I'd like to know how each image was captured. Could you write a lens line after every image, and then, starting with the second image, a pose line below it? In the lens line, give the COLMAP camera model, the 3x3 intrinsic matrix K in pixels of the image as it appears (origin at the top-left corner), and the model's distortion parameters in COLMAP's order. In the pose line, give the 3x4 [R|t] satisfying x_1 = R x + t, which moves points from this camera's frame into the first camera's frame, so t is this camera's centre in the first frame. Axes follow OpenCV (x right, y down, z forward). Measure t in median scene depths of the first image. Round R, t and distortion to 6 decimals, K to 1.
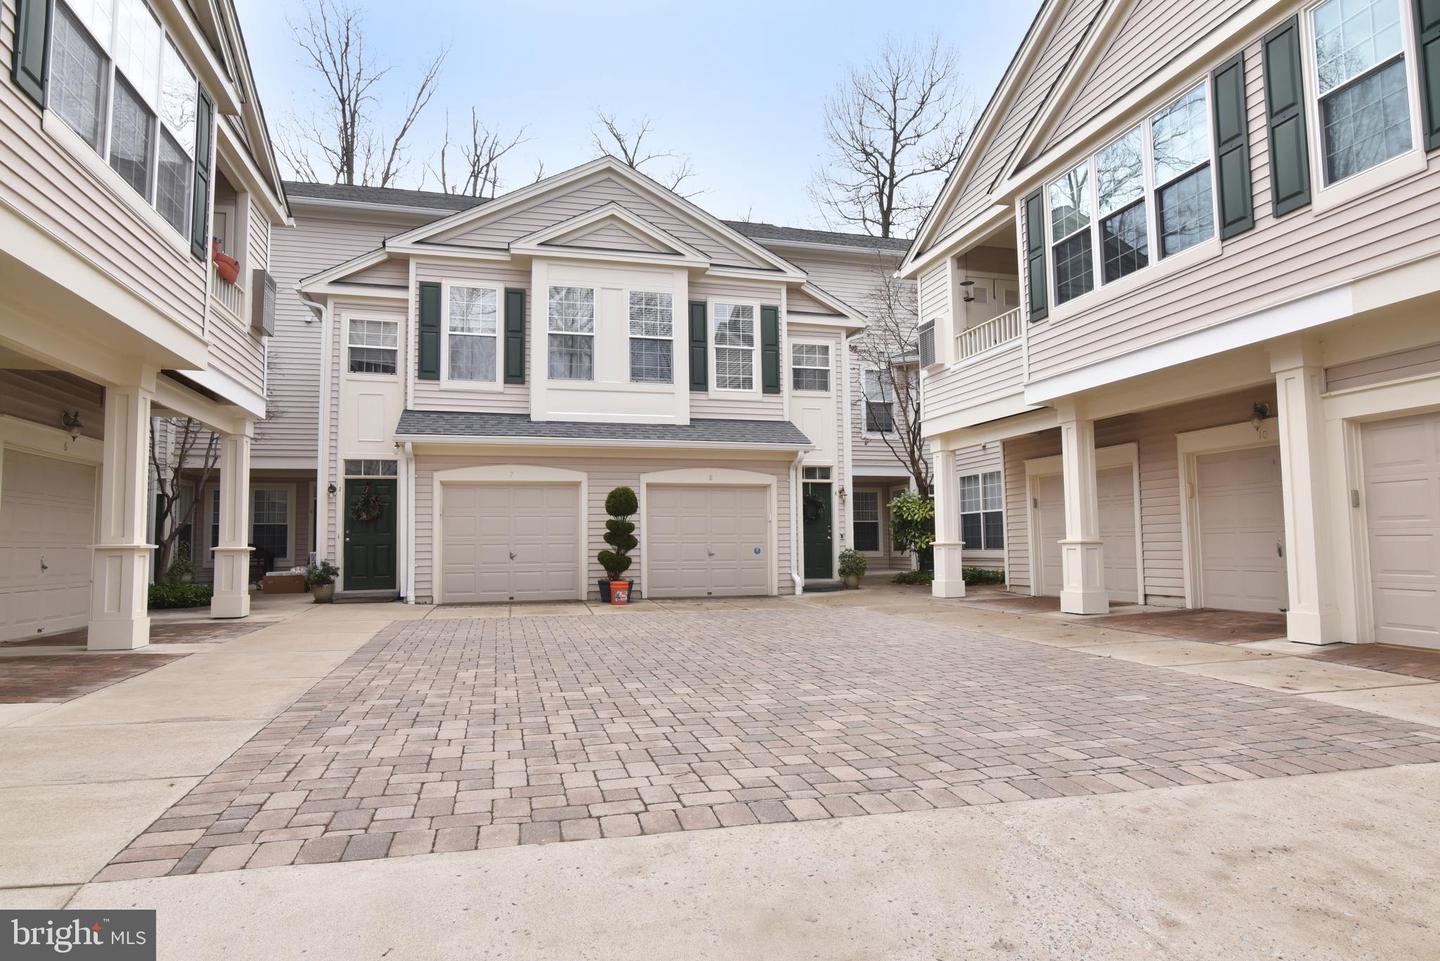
lens RADIAL K [[814.5, 0, 720.0], [0, 814.5, 480.5], [0, 0, 1]] dist [0.000088, -0.000010]
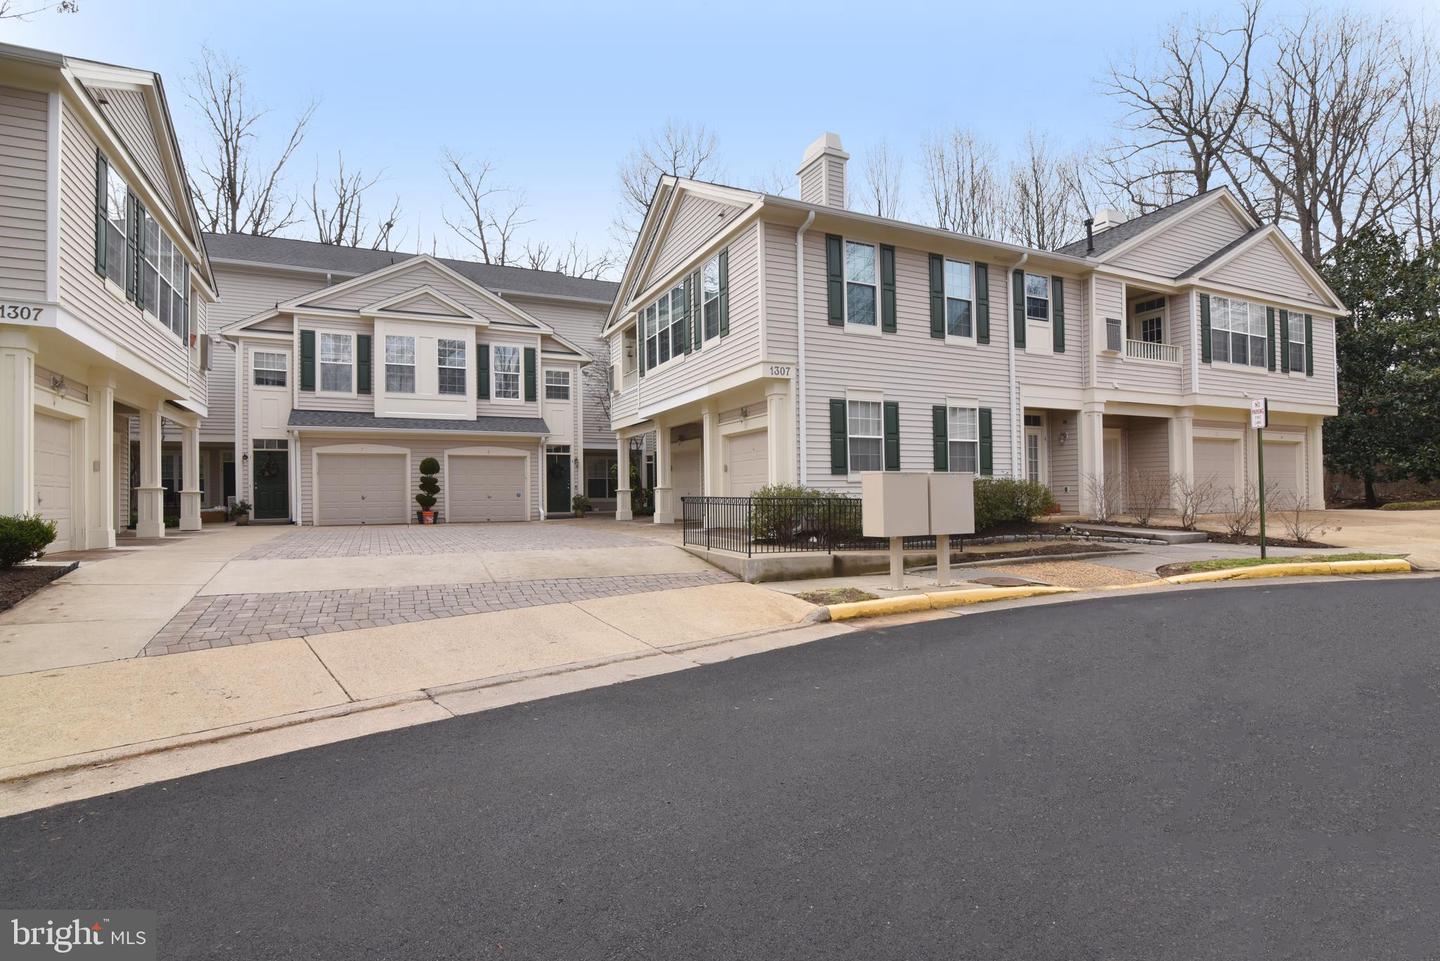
lens RADIAL K [[724.0, 0, 720.0], [0, 724.0, 480.5], [0, 0, 1]] dist [-0.003485, -0.000587]
pose [[0.983896, 0.002341, 0.178725, 0.192170], [-0.011509, 0.998669, 0.050276, -0.025267], [-0.178369, -0.051523, 0.982614, -0.567766]]
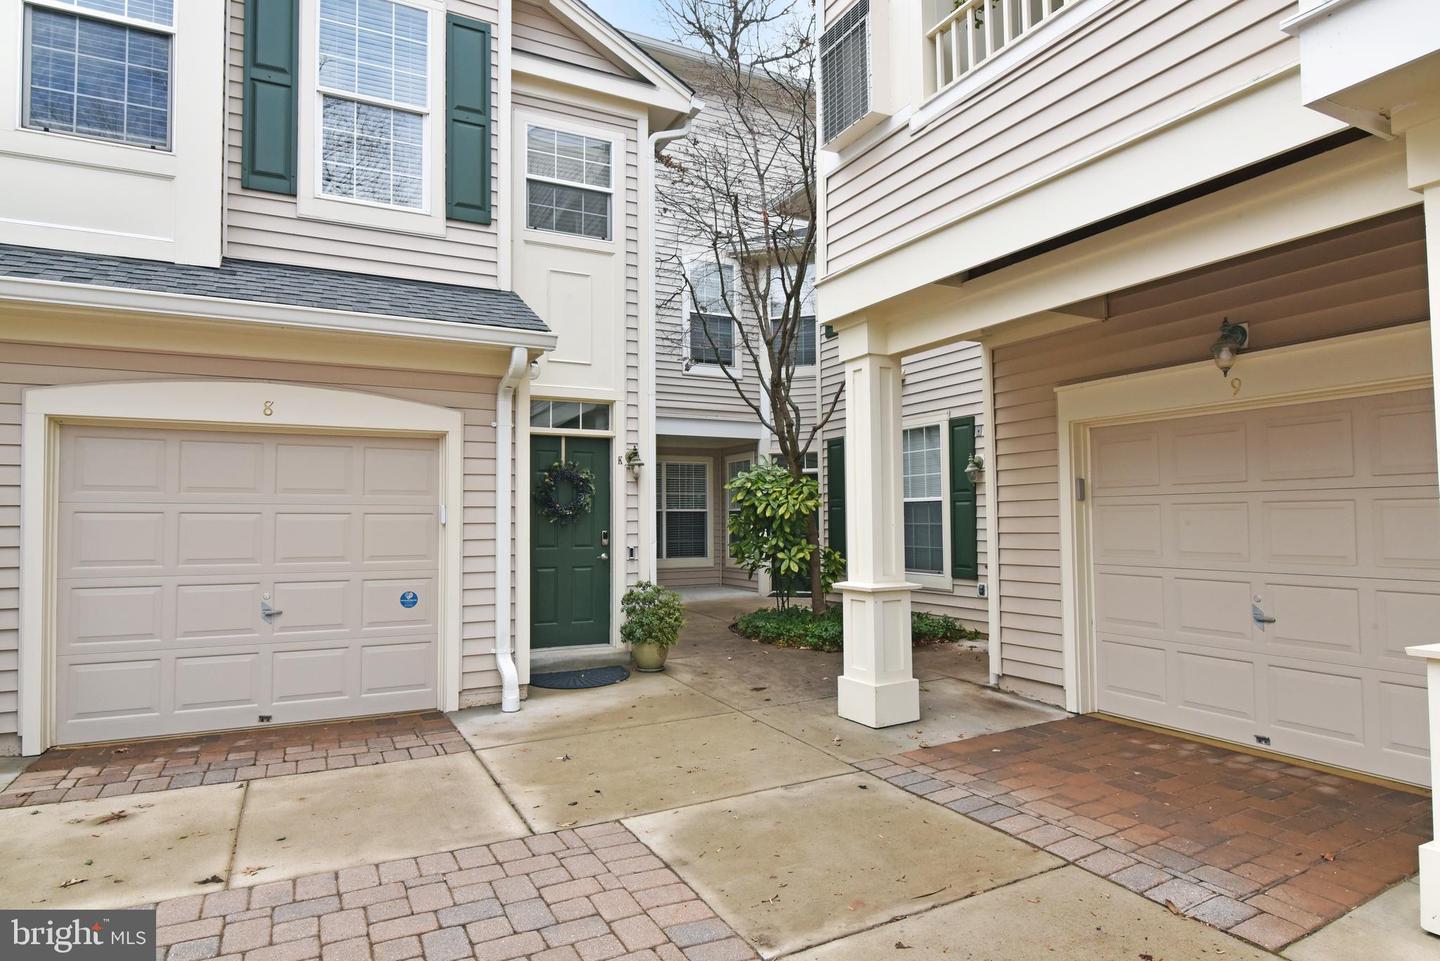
lens RADIAL K [[814.5, 0, 720.0], [0, 814.5, 480.5], [0, 0, 1]] dist [0.000088, -0.000010]
pose [[0.977885, 0.014129, 0.208666, 0.111622], [-0.020348, 0.999410, 0.027687, 0.014513], [-0.208152, -0.031321, 0.977595, 0.588289]]
